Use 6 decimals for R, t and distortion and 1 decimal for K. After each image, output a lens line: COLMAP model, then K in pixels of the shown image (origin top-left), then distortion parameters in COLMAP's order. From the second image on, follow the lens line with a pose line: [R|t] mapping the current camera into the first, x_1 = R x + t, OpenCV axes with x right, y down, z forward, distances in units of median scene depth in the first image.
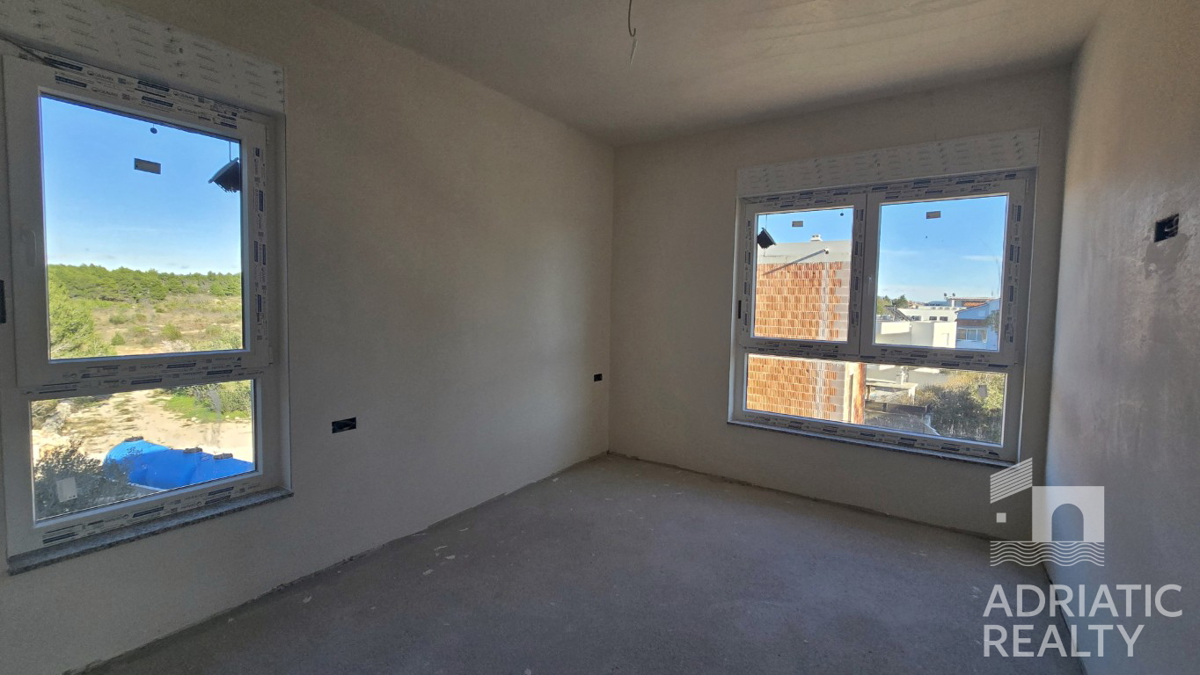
lens RADIAL K [[495.1, 0, 601.3], [0, 495.1, 329.1], [0, 0, 1]] dist [-0.003351, 0.001019]
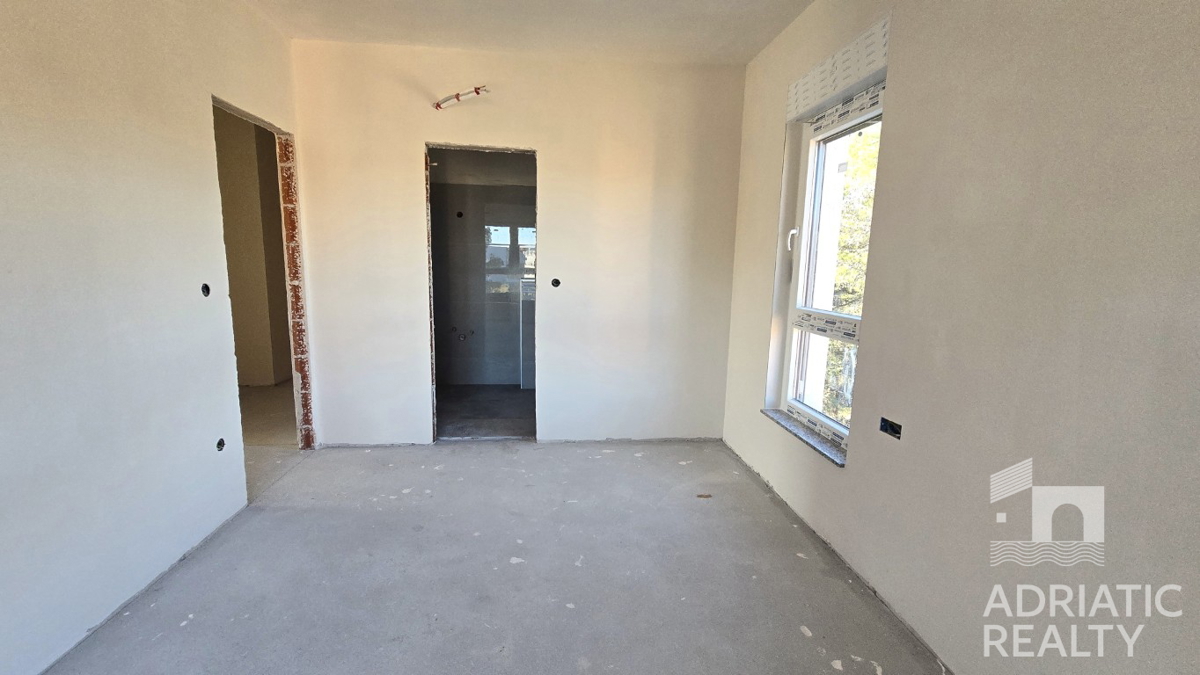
lens RADIAL K [[495.1, 0, 597.2], [0, 495.1, 337.6], [0, 0, 1]] dist [-0.003351, 0.001019]
pose [[-0.750925, 0.056627, -0.657955, 0.416872], [-0.081351, 0.980796, 0.177258, -0.061185], [0.655358, 0.186632, -0.731898, 1.477660]]
